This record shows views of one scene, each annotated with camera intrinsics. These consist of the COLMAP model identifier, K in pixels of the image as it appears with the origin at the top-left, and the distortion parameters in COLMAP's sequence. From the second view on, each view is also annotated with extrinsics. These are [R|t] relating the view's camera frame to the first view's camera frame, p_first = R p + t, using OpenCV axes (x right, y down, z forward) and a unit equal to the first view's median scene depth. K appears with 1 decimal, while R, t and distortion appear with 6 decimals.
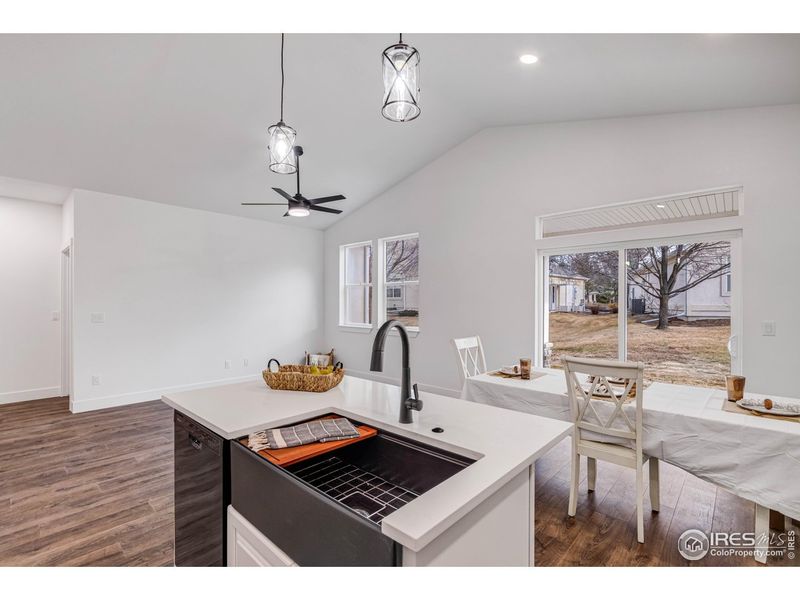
lens RADIAL K [[369.3, 0, 399.9], [0, 369.3, 302.6], [0, 0, 1]] dist [0.002287, -0.000062]
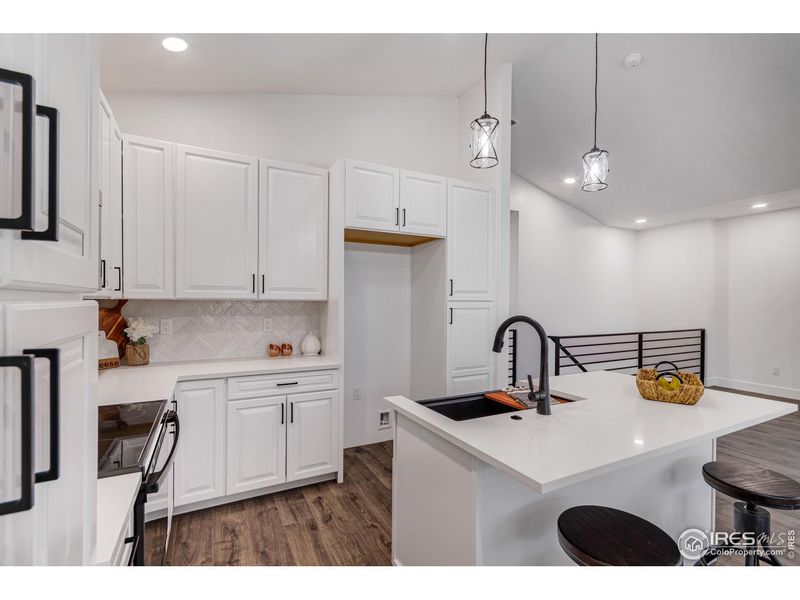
lens RADIAL K [[369.3, 0, 399.9], [0, 369.3, 302.6], [0, 0, 1]] dist [0.002287, -0.000062]
pose [[-0.339892, -0.001243, -0.940464, 0.368139], [-0.009147, 0.999956, 0.001984, 0.001564], [0.940420, 0.009276, -0.339888, 0.309565]]
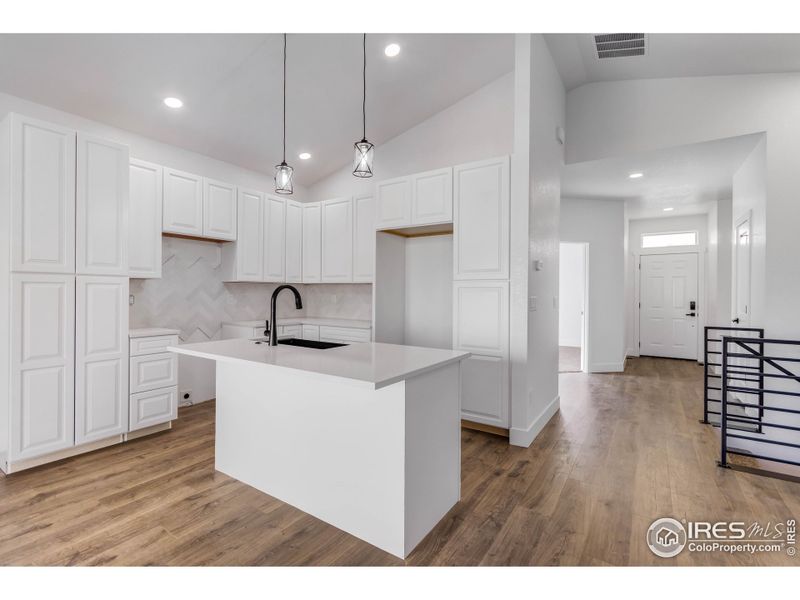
lens RADIAL K [[375.1, 0, 401.8], [0, 375.1, 292.3], [0, 0, 1]] dist [0.002956, 0.000142]
pose [[-0.987418, -0.010177, -0.157804, -0.093687], [-0.010074, 0.999948, -0.001454, 0.025214], [0.157811, 0.000154, -0.987469, 0.887348]]
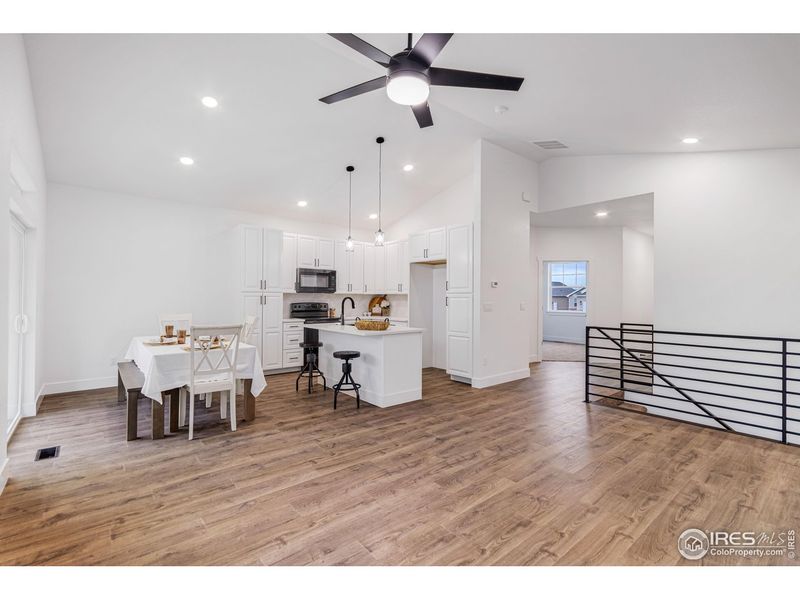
lens RADIAL K [[375.1, 0, 401.8], [0, 375.1, 292.3], [0, 0, 1]] dist [0.002956, 0.000142]
pose [[-0.991775, -0.005711, 0.127867, -0.327731], [-0.007569, 0.999873, -0.014052, 0.015768], [-0.127770, -0.014904, -0.991692, 1.459063]]
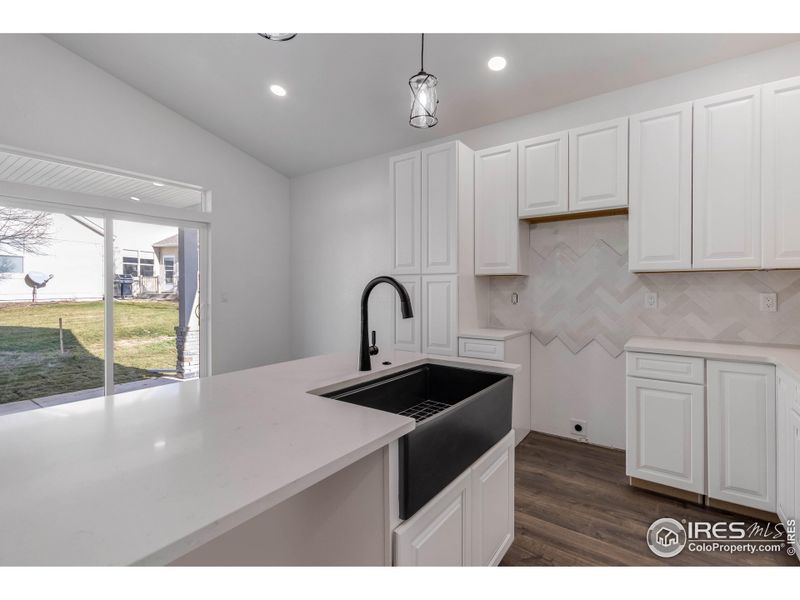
lens RADIAL K [[375.1, 0, 401.8], [0, 375.1, 292.3], [0, 0, 1]] dist [0.002956, 0.000142]
pose [[-0.120646, -0.011938, 0.992624, -0.355052], [0.001263, 0.999925, 0.012179, 0.024740], [-0.992695, 0.002723, -0.120622, 0.328248]]
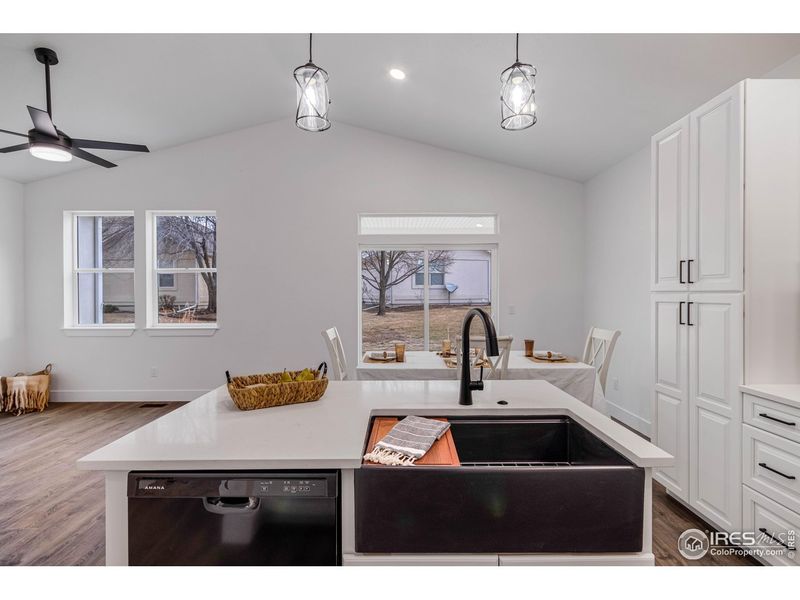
lens RADIAL K [[375.1, 0, 401.8], [0, 375.1, 292.3], [0, 0, 1]] dist [0.002956, 0.000142]
pose [[0.733965, -0.000577, 0.679187, -0.273686], [0.004190, 0.999984, -0.003679, 0.001705], [-0.679174, 0.005546, 0.733956, 0.106185]]
